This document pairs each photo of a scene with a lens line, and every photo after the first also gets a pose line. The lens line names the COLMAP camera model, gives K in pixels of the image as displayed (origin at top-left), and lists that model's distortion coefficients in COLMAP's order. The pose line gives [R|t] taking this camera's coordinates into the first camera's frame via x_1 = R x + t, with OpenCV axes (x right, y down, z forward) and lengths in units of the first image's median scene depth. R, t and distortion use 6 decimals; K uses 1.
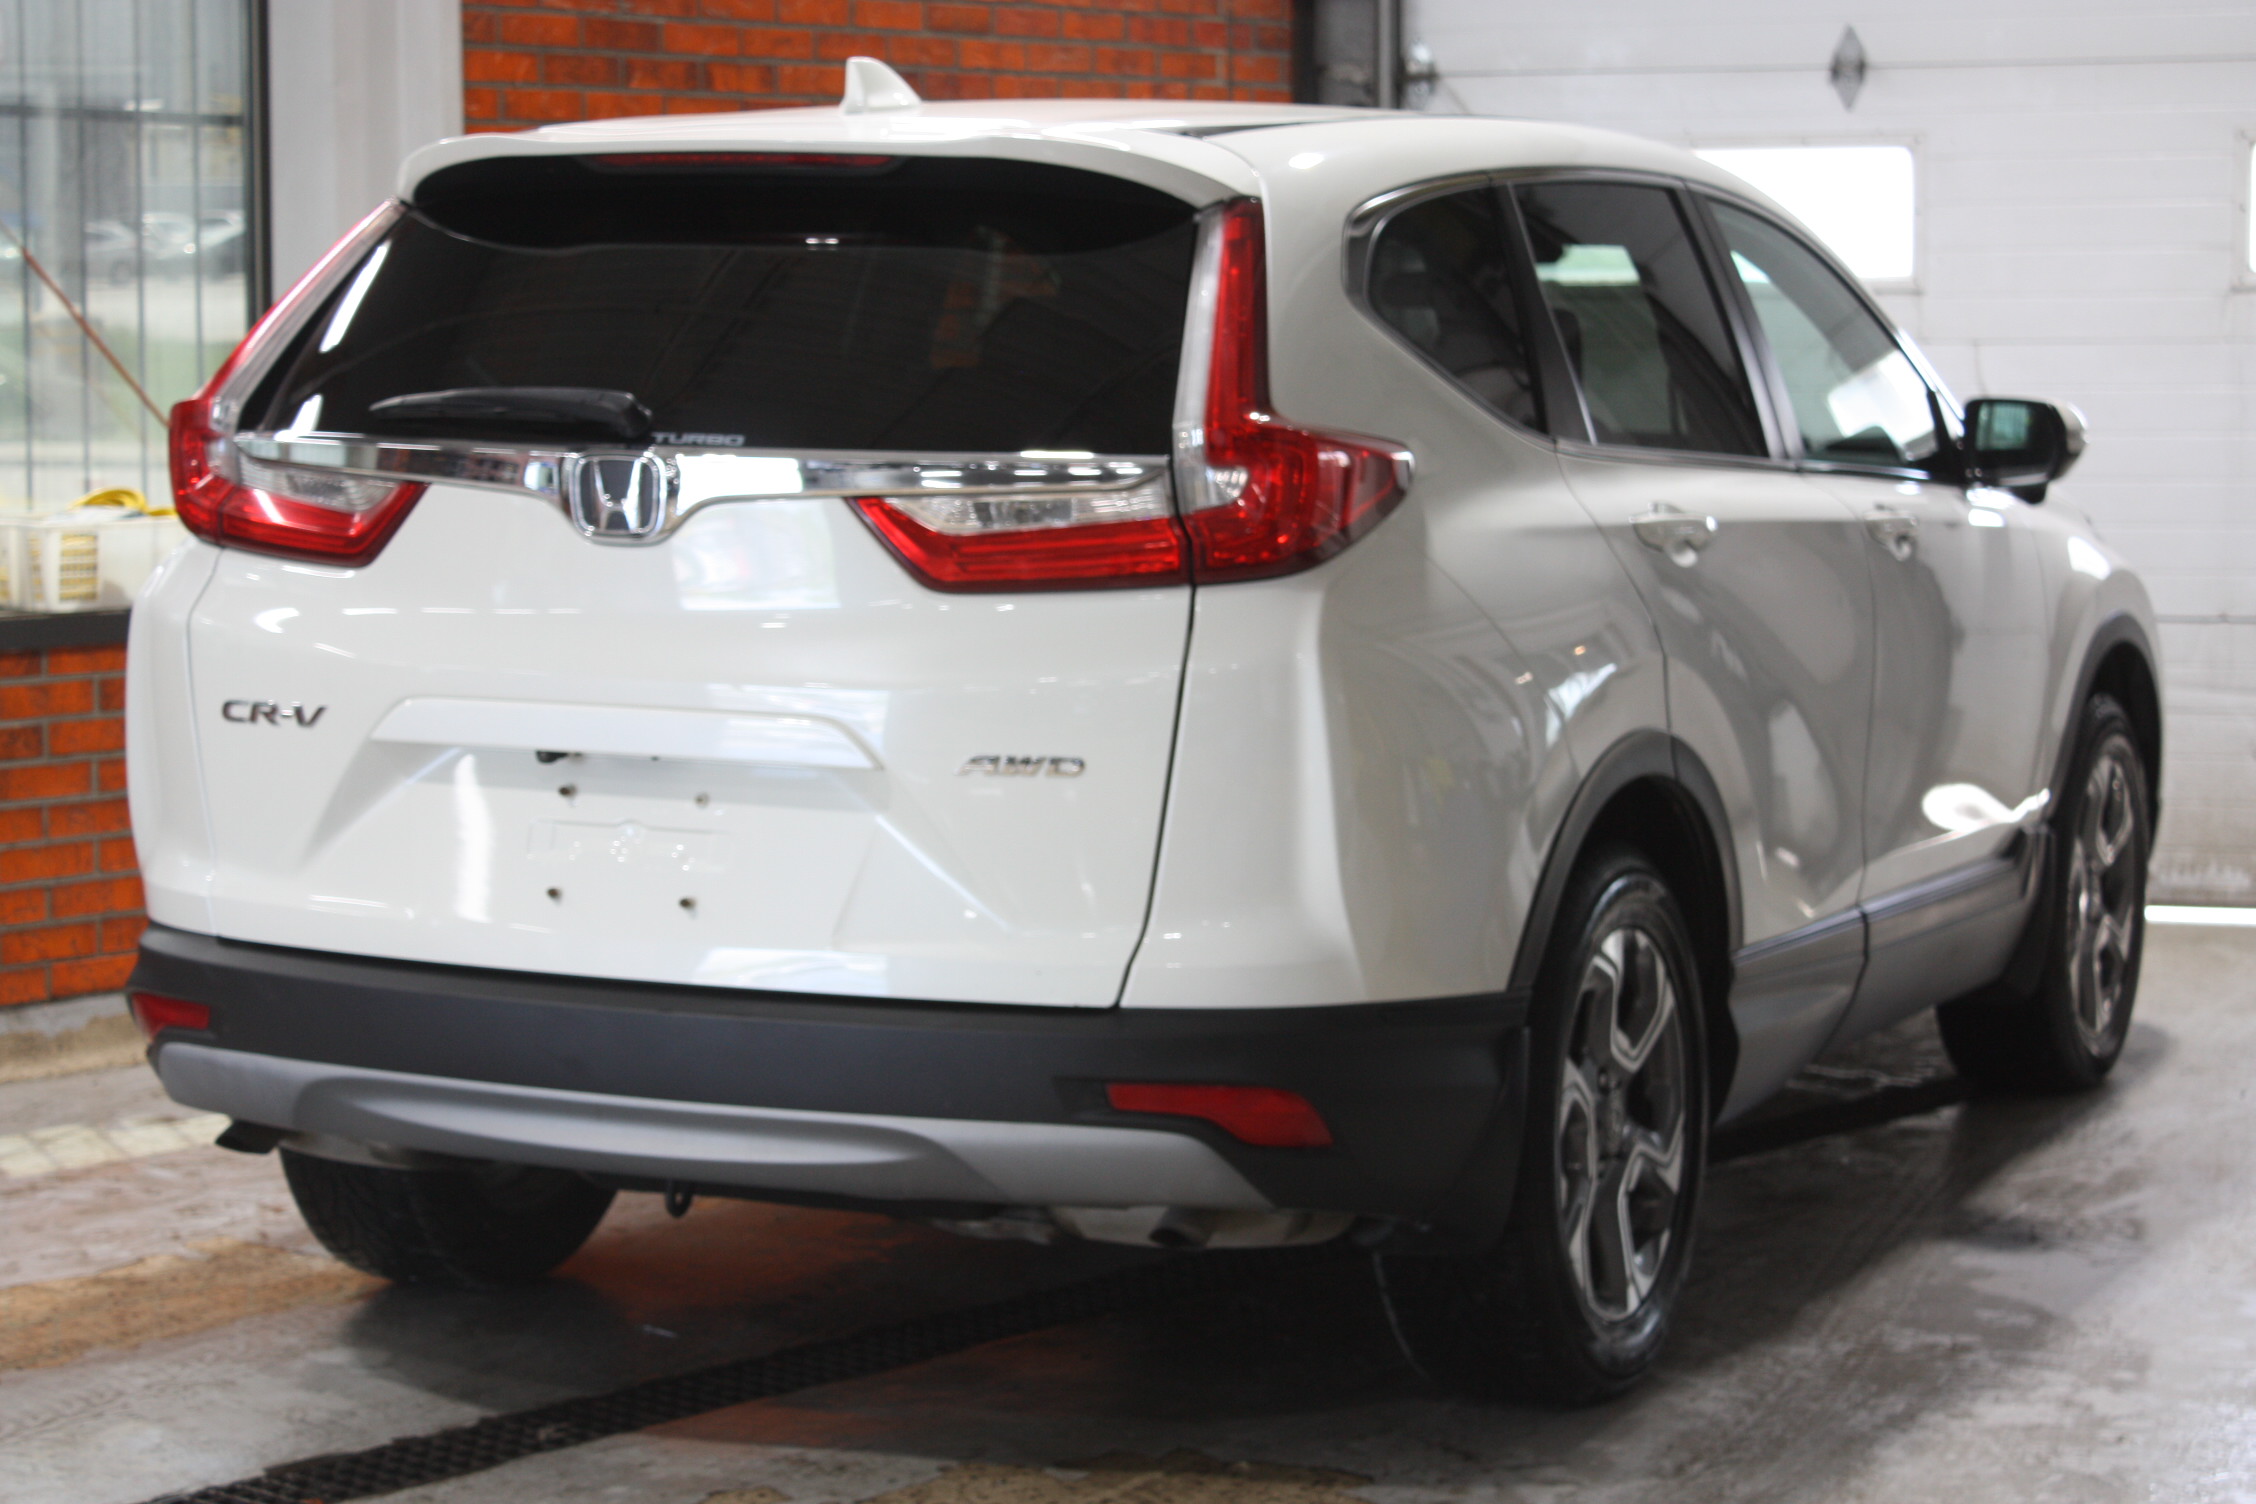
lens RADIAL K [[4706.6, 0, 1131.2], [0, 4706.6, 759.3], [0, 0, 1]] dist [0.027778, 0.000000]
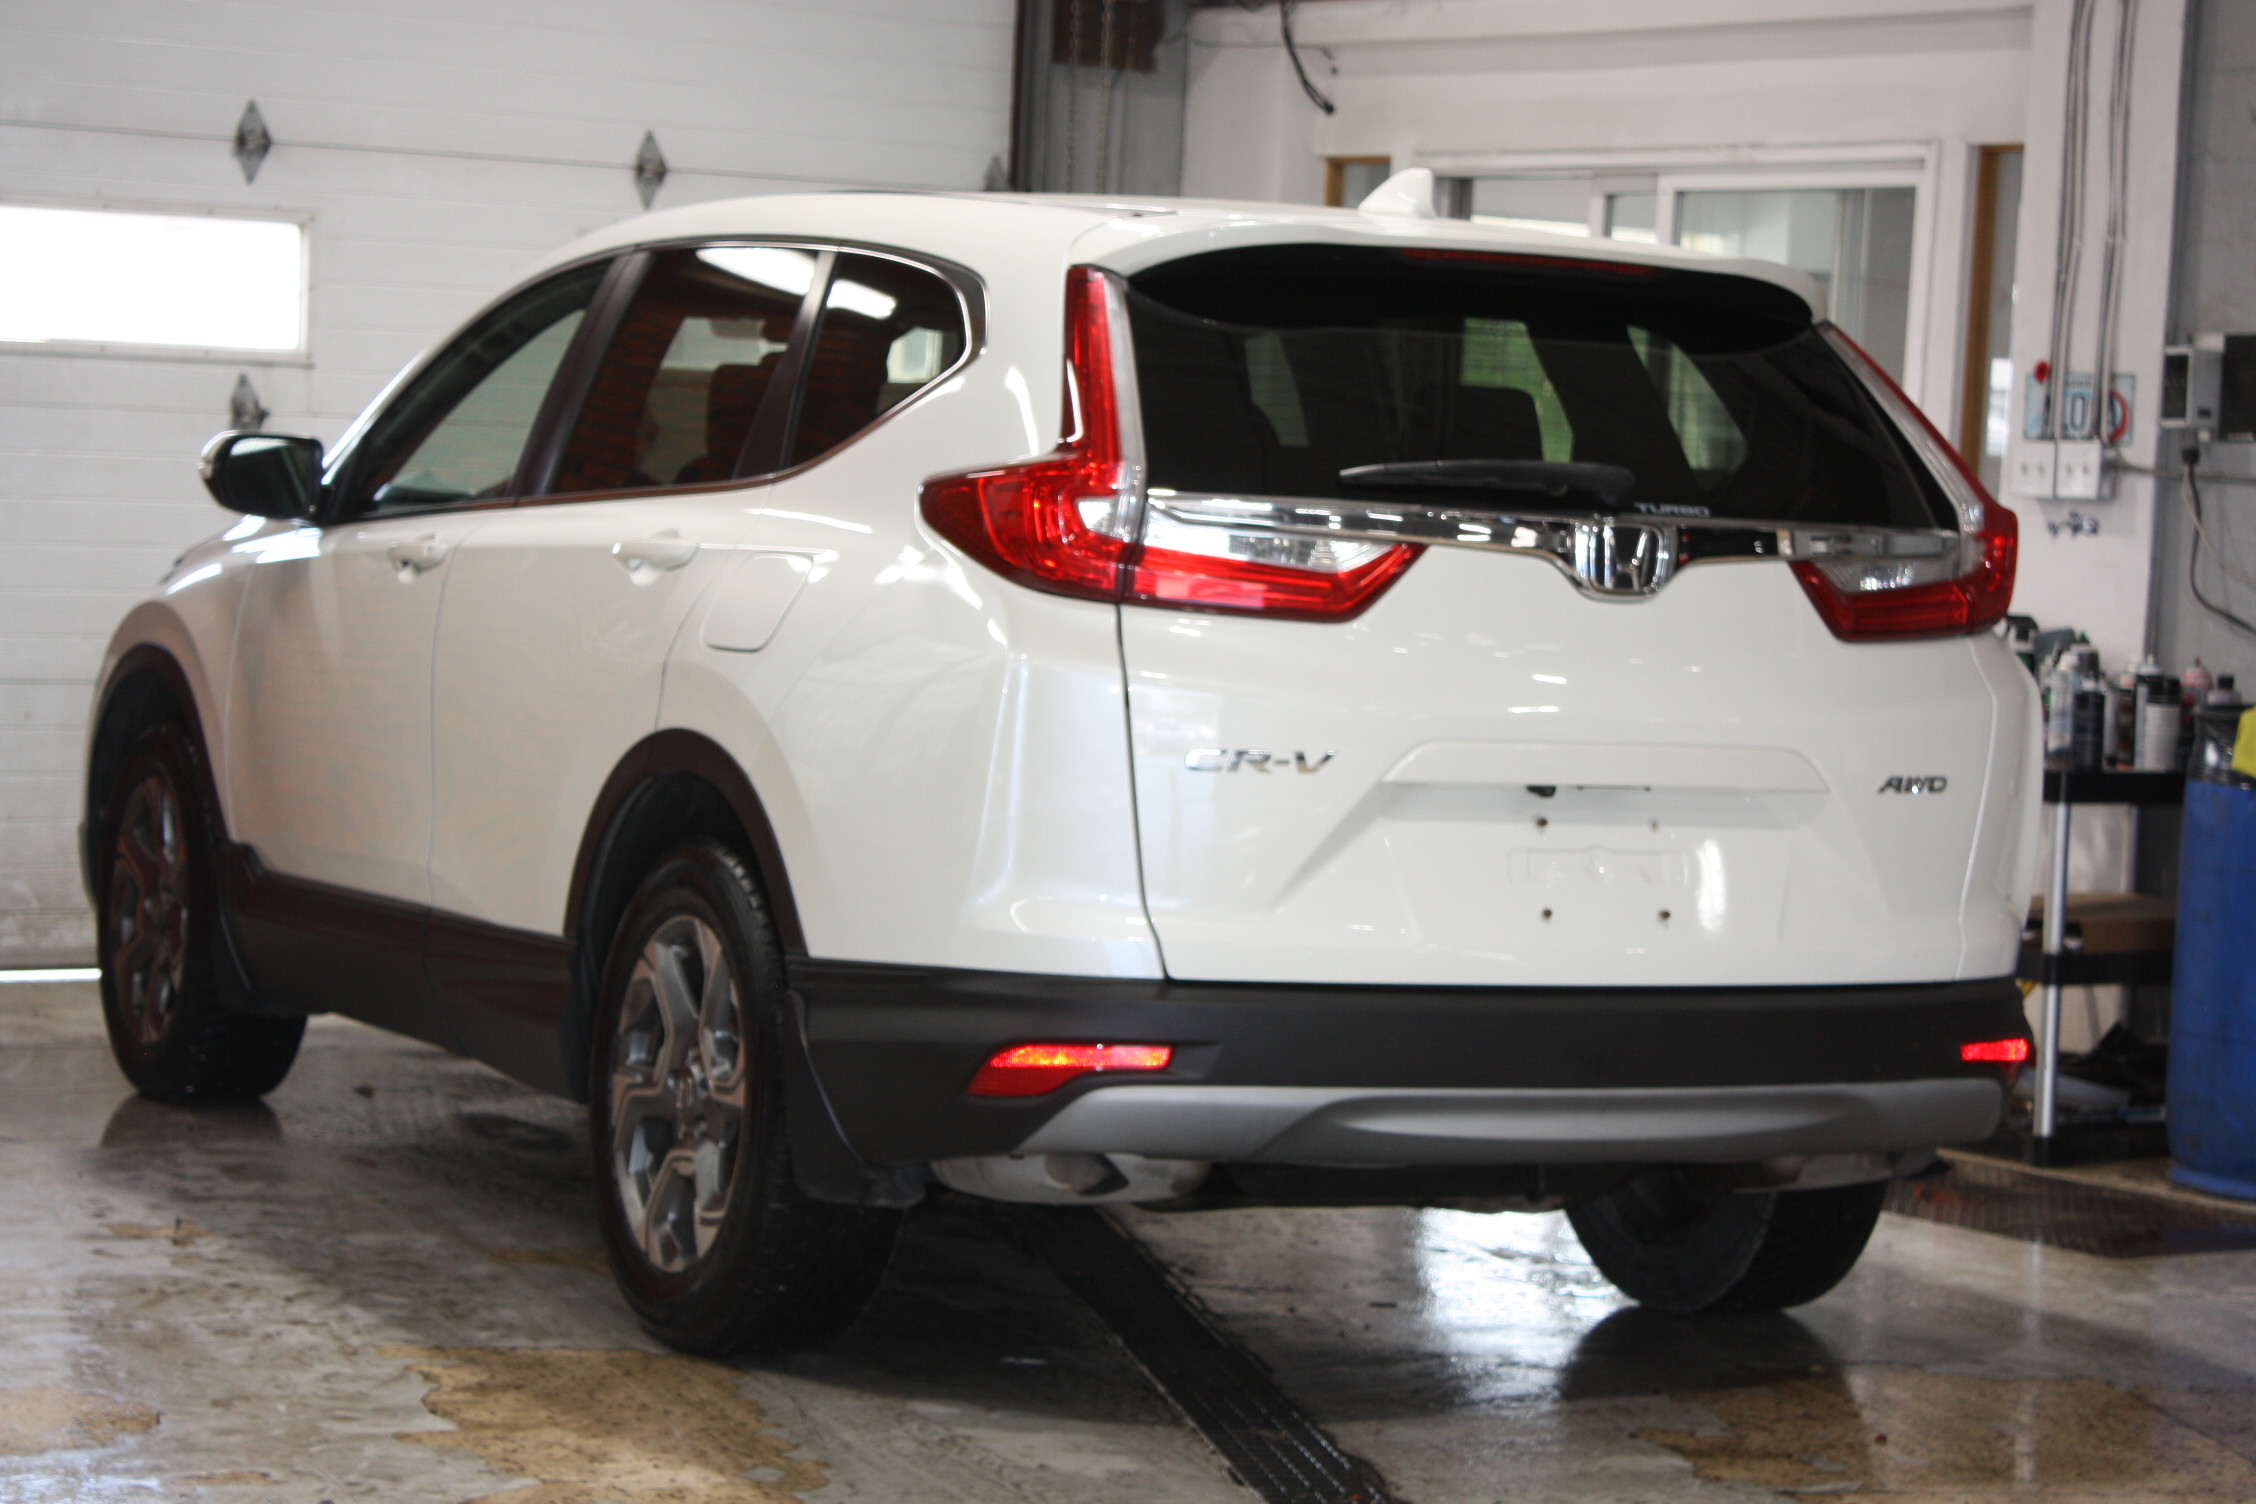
lens RADIAL K [[5097.6, 0, 1134.9], [0, 5097.6, 745.9], [0, 0, 1]] dist [0.049458, 0.000000]
pose [[0.633979, -0.017183, 0.773159, -1.081031], [0.034026, 0.999405, -0.005690, -0.007491], [-0.772601, 0.029915, 0.634187, 0.298246]]
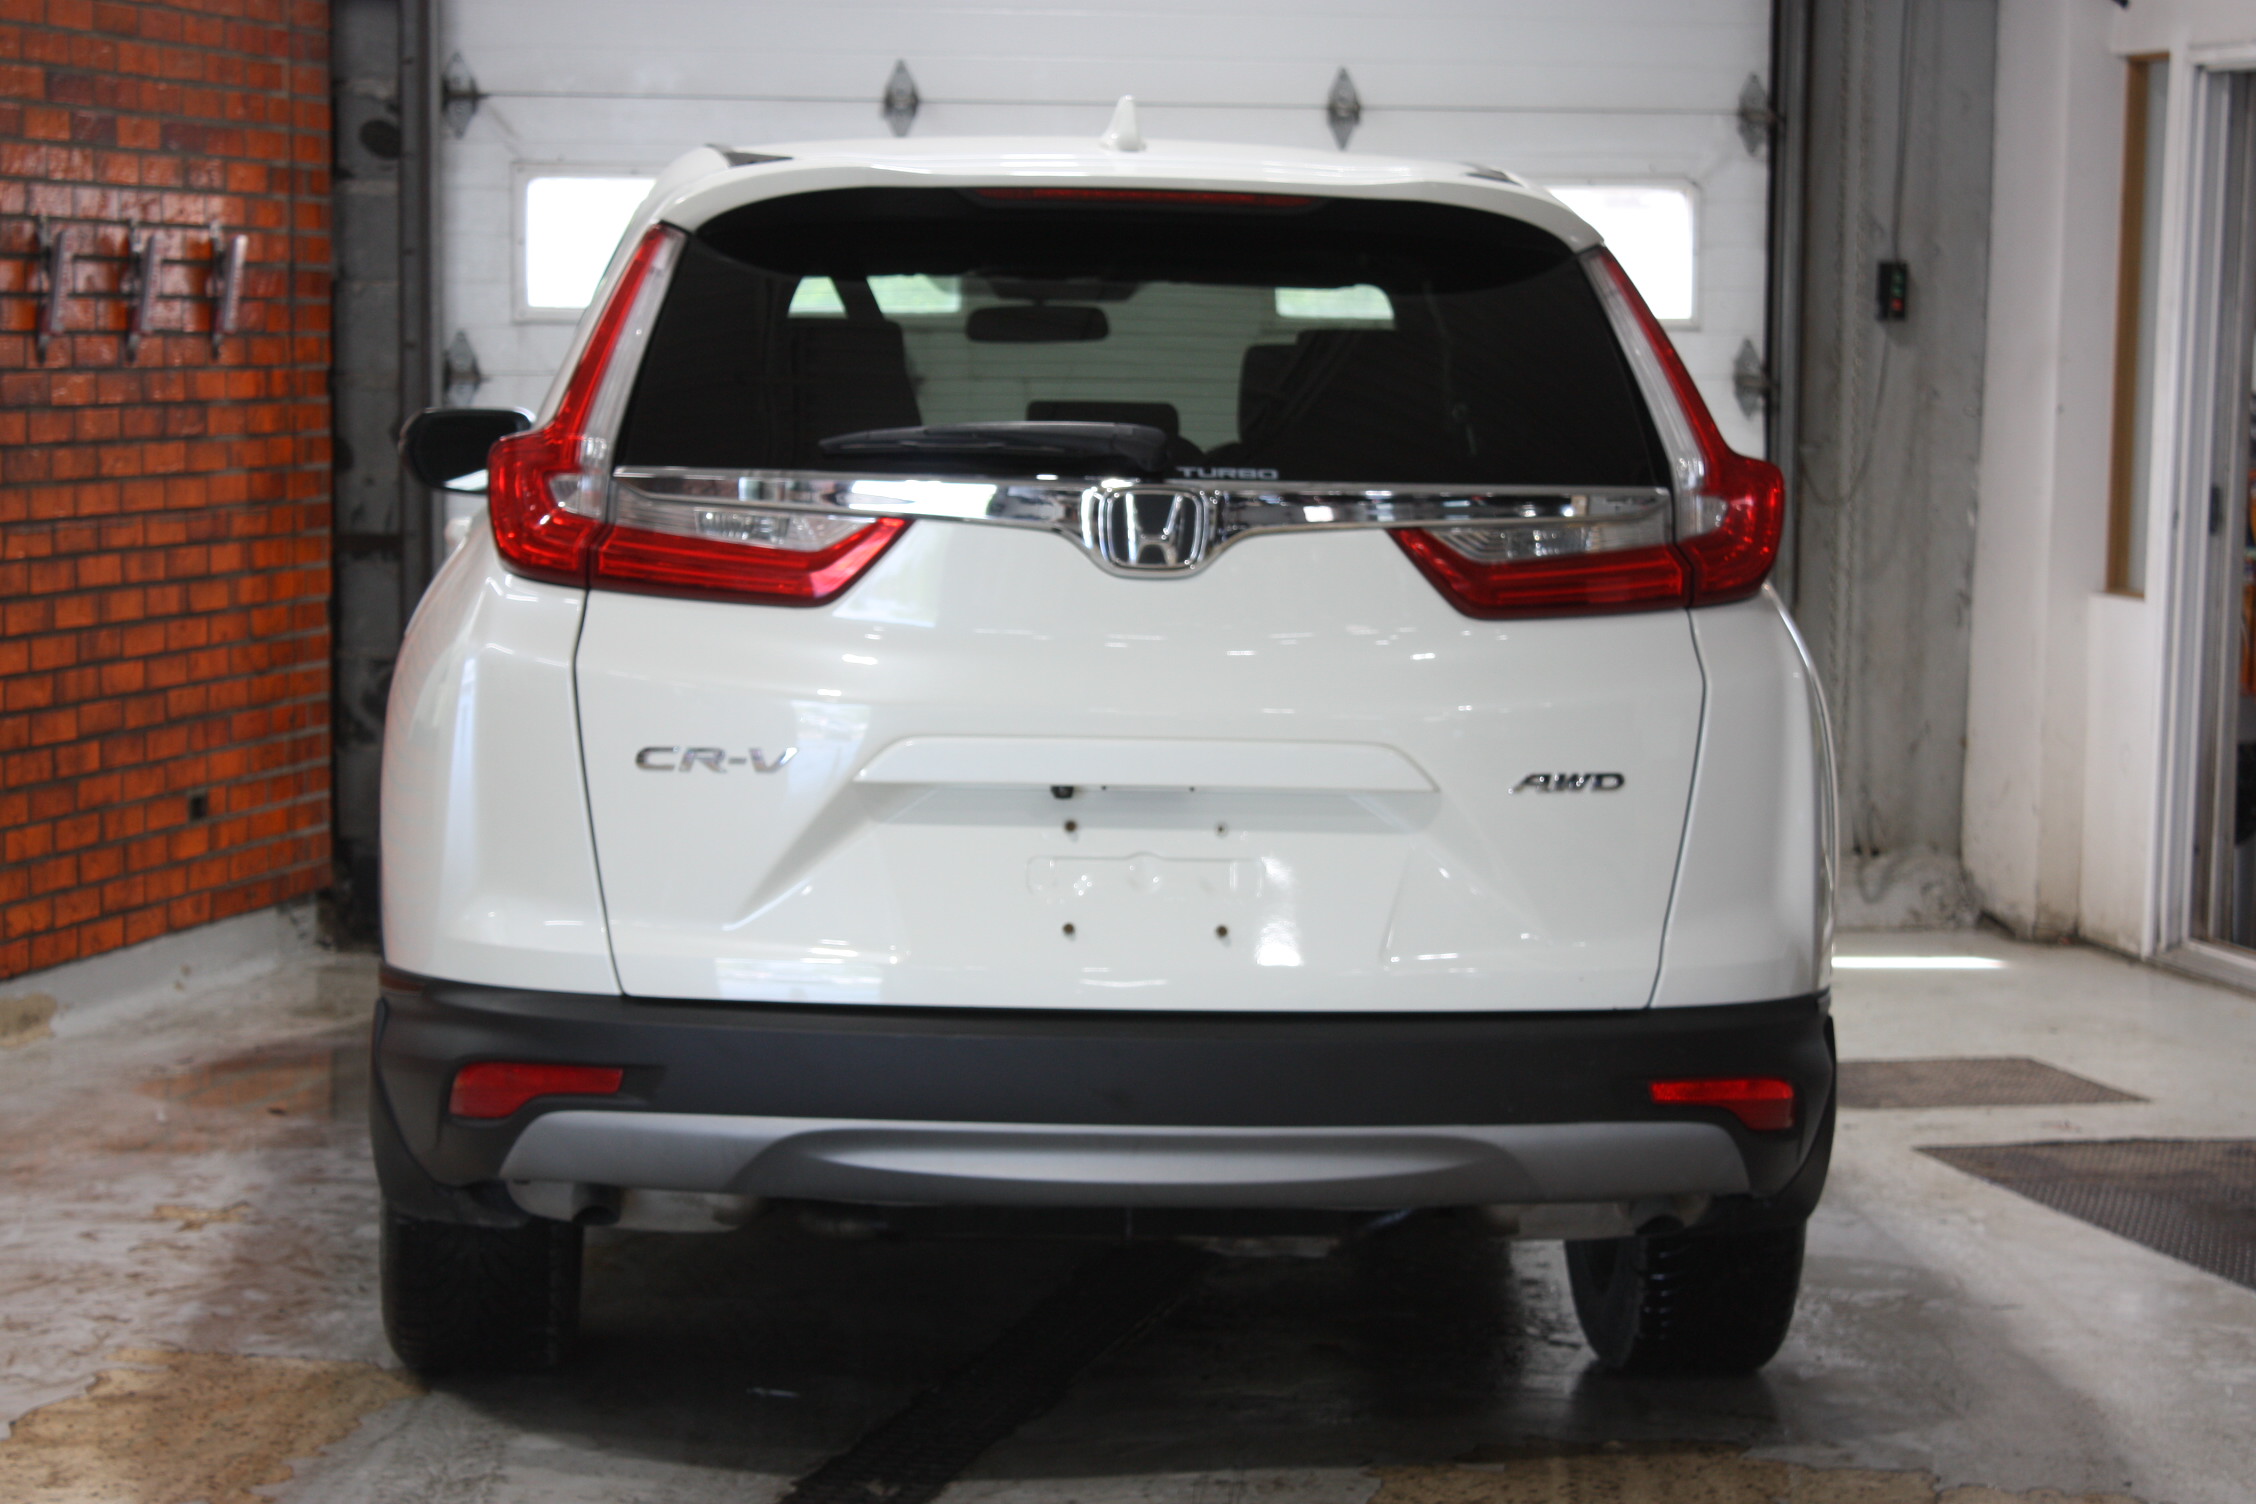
lens RADIAL K [[5097.6, 0, 1130.1], [0, 5097.6, 750.8], [0, 0, 1]] dist [0.049458, 0.000000]
pose [[0.881465, -0.028496, 0.471388, -0.598856], [0.034671, 0.999389, -0.004419, -0.003857], [-0.470974, 0.020239, 0.881915, 0.039669]]
